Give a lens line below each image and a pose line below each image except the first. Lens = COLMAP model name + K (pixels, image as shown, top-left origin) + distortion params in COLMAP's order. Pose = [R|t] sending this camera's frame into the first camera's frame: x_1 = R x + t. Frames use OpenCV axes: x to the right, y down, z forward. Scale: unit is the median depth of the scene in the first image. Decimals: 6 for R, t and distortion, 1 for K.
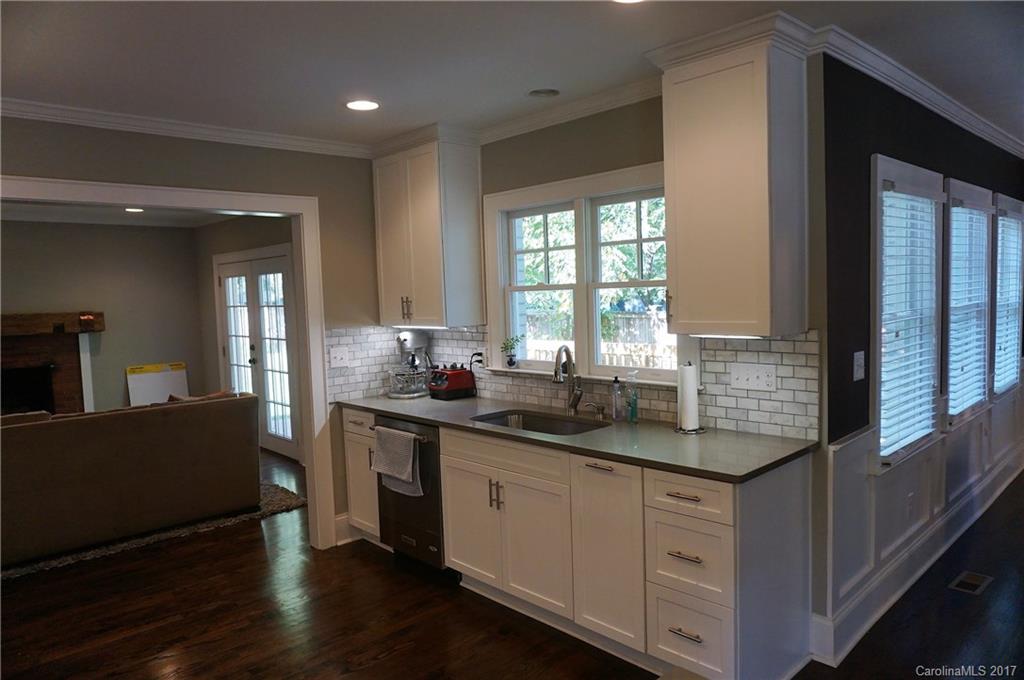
lens RADIAL K [[688.1, 0, 510.1], [0, 688.1, 346.9], [0, 0, 1]] dist [-0.033060, 0.009057]
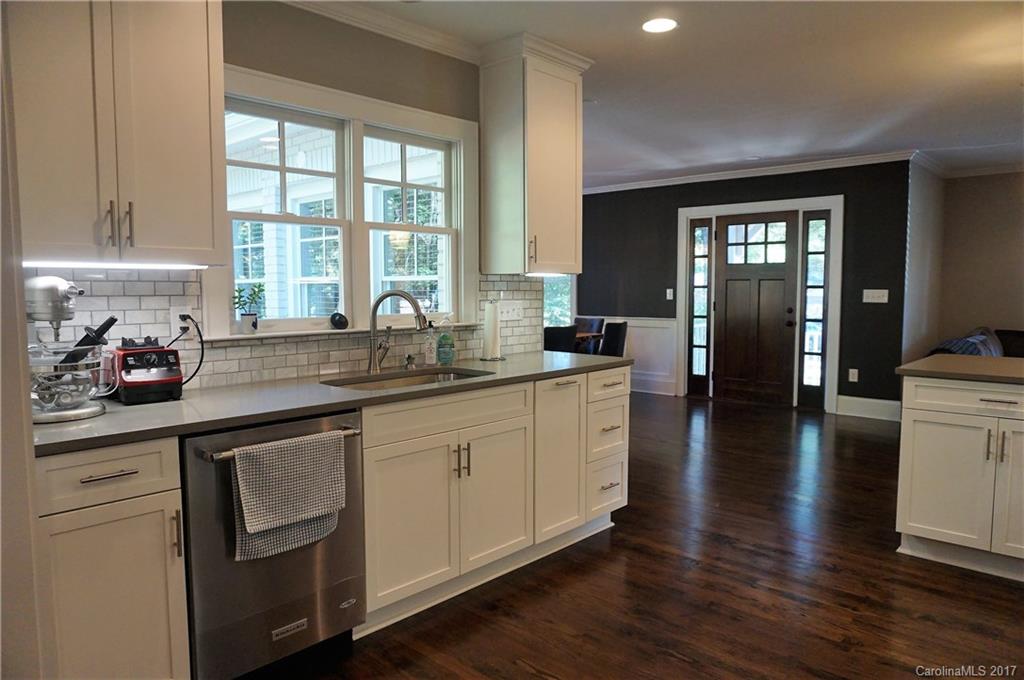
lens RADIAL K [[688.1, 0, 504.5], [0, 688.1, 339.6], [0, 0, 1]] dist [-0.033060, 0.009057]
pose [[-0.075265, -0.039790, 0.996369, -0.777285], [0.084172, 0.995384, 0.046109, 0.030889], [-0.993605, 0.087337, -0.071568, 0.907023]]
